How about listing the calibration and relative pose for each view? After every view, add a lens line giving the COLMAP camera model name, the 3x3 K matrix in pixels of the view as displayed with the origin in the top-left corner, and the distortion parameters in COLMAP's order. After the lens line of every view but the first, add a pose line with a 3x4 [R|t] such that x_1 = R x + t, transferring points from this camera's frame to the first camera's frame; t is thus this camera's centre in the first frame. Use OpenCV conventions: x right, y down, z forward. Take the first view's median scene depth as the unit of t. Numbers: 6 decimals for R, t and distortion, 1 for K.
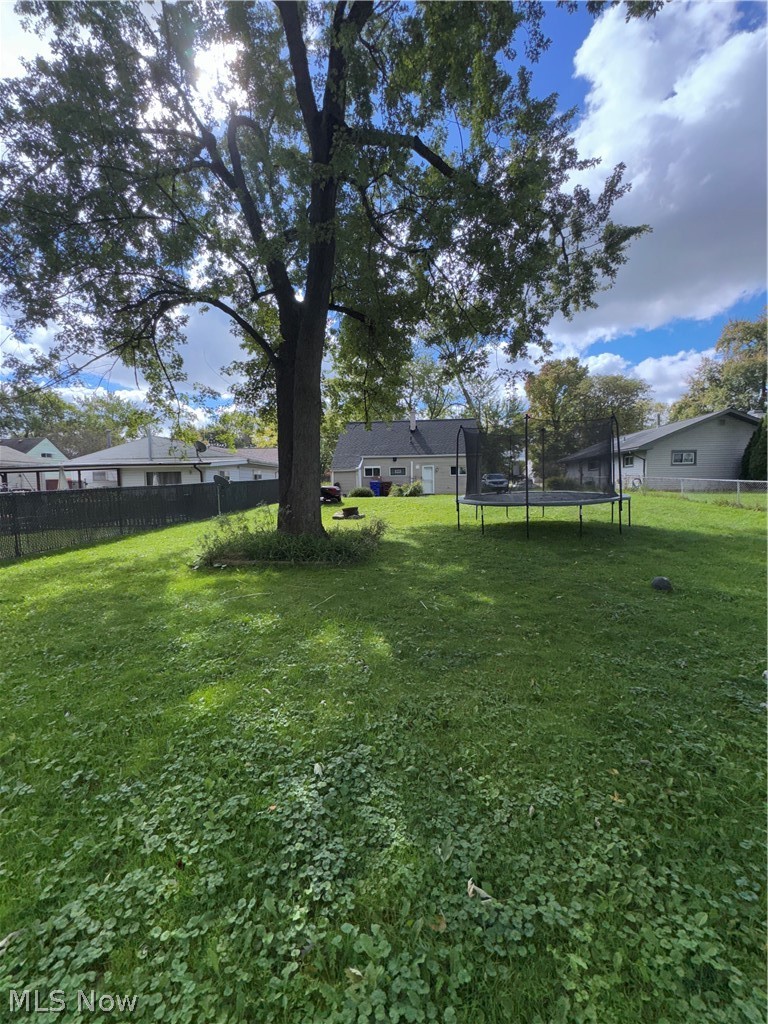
lens RADIAL K [[409.3, 0, 385.7], [0, 409.3, 512.9], [0, 0, 1]] dist [-0.001269, 0.000543]
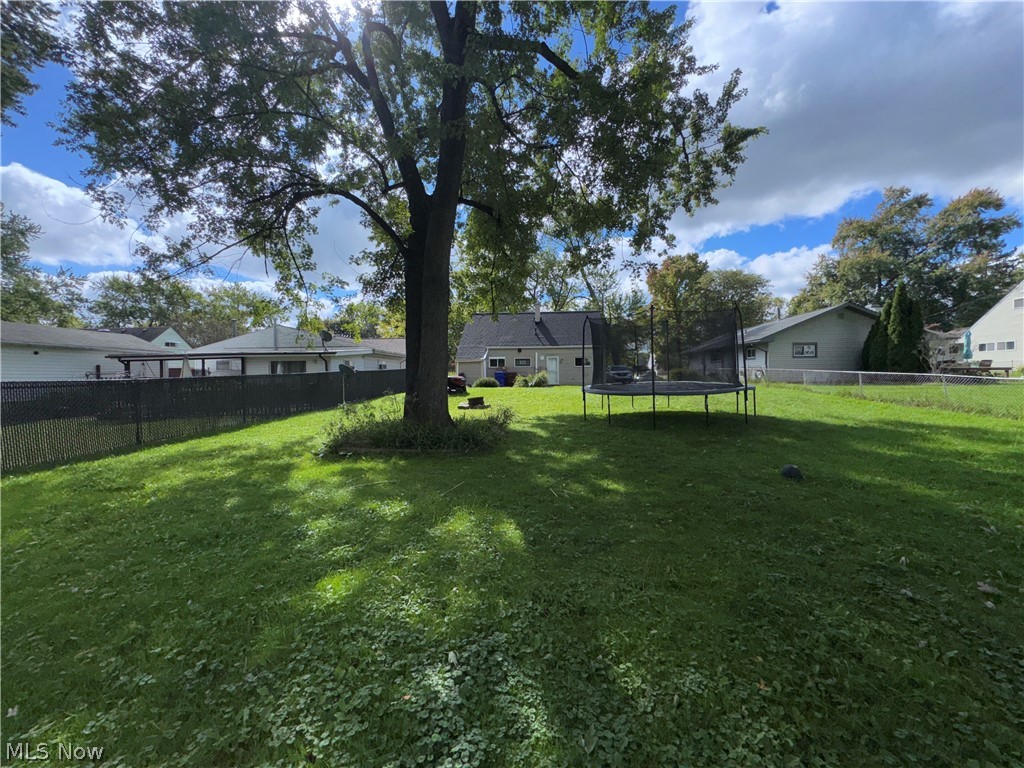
lens RADIAL K [[409.3, 0, 513.1], [0, 409.3, 382.5], [0, 0, 1]] dist [-0.001269, 0.000543]
pose [[0.999939, 0.004746, 0.009942, -0.007491], [-0.004203, 0.998535, -0.053948, 0.006517], [-0.010183, 0.053903, 0.998494, 0.000122]]
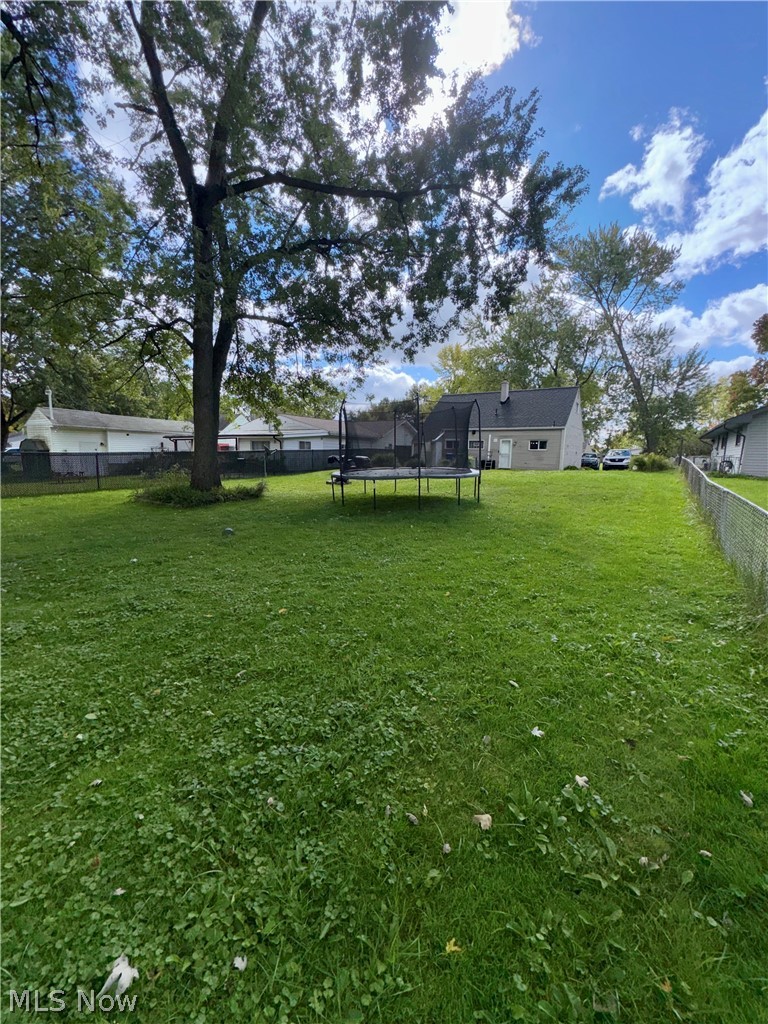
lens RADIAL K [[409.3, 0, 385.7], [0, 409.3, 512.9], [0, 0, 1]] dist [-0.001269, 0.000543]
pose [[0.883373, 0.099091, -0.458075, 0.800315], [-0.065532, 0.993907, 0.088626, -0.023121], [0.464066, -0.048271, 0.884485, 0.004411]]
